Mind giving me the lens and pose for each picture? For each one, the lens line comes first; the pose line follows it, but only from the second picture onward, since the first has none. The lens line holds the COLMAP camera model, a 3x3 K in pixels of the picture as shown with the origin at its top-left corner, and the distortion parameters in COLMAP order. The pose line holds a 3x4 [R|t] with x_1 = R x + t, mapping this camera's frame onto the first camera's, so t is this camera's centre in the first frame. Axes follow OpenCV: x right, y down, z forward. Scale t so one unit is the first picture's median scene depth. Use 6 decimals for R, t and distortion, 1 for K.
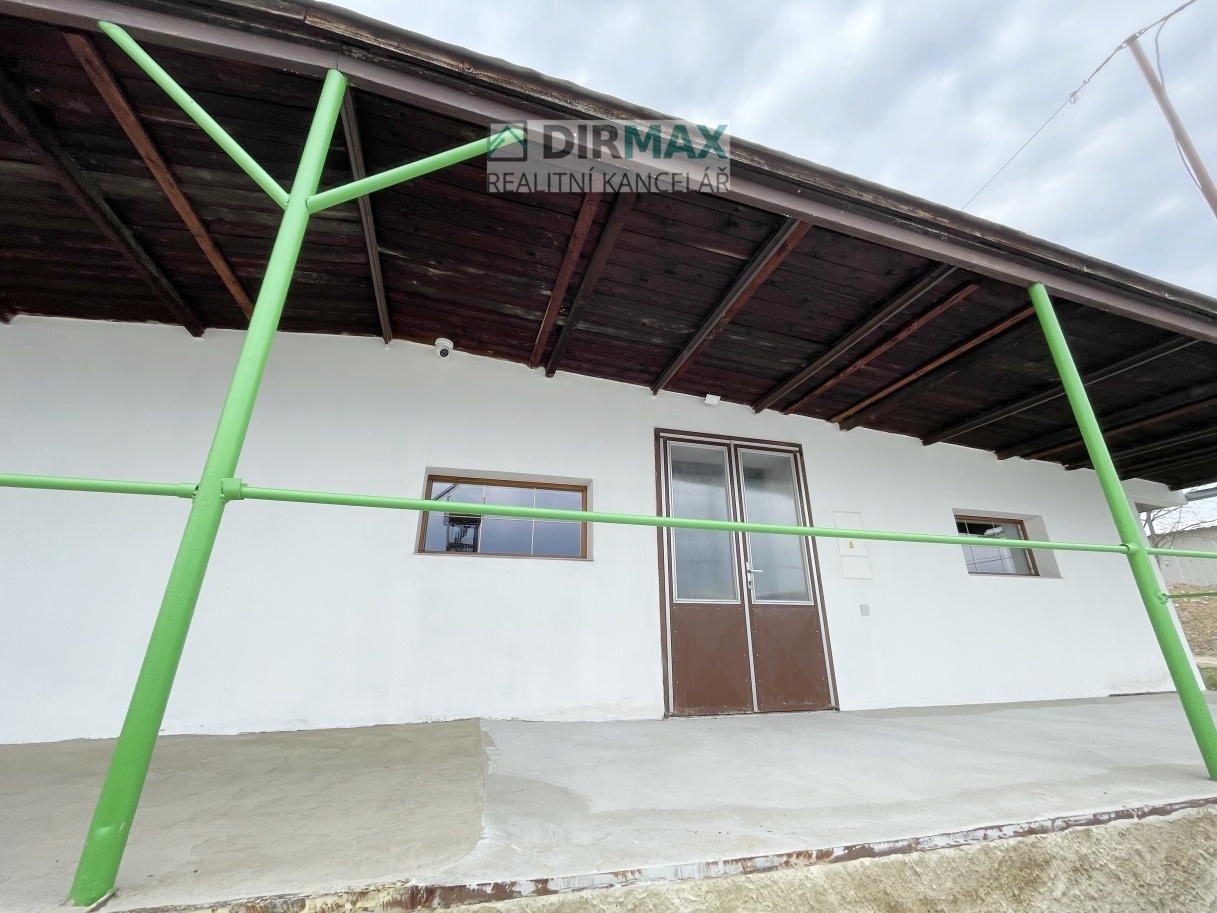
lens RADIAL K [[491.6, 0, 608.5], [0, 491.6, 450.2], [0, 0, 1]] dist [-0.002853, -0.000253]
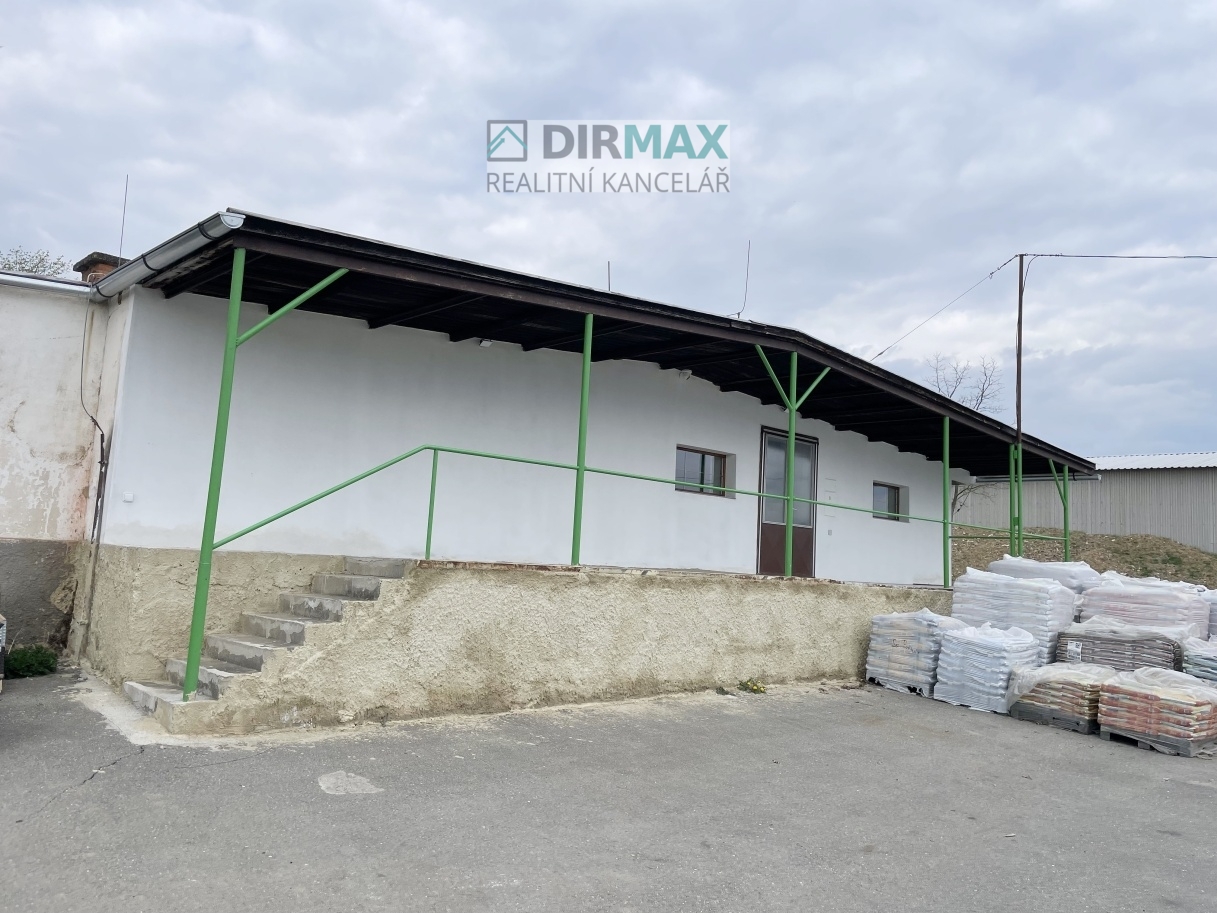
lens RADIAL K [[925.8, 0, 622.4], [0, 925.8, 455.5], [0, 0, 1]] dist [0.097775, -0.141988]
pose [[0.879397, 0.099524, 0.465570, -1.856830], [-0.212653, 0.957046, 0.197086, -0.486187], [-0.425957, -0.272321, 0.862787, -1.647552]]
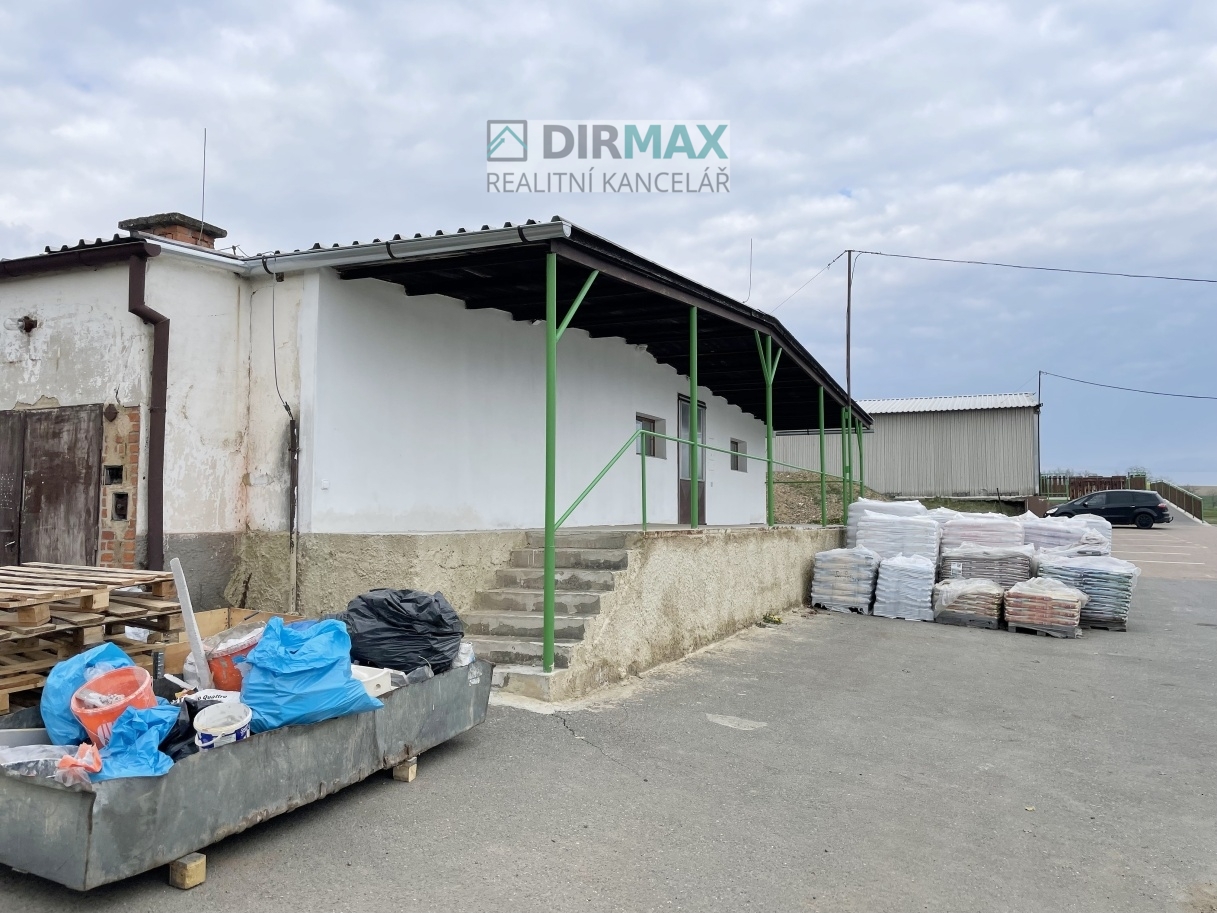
lens RADIAL K [[925.8, 0, 622.4], [0, 925.8, 455.5], [0, 0, 1]] dist [0.097775, -0.141988]
pose [[0.624179, 0.050491, 0.779648, -2.911376], [-0.272162, 0.949456, 0.156402, -0.325045], [-0.732344, -0.309813, 0.606372, -1.148064]]
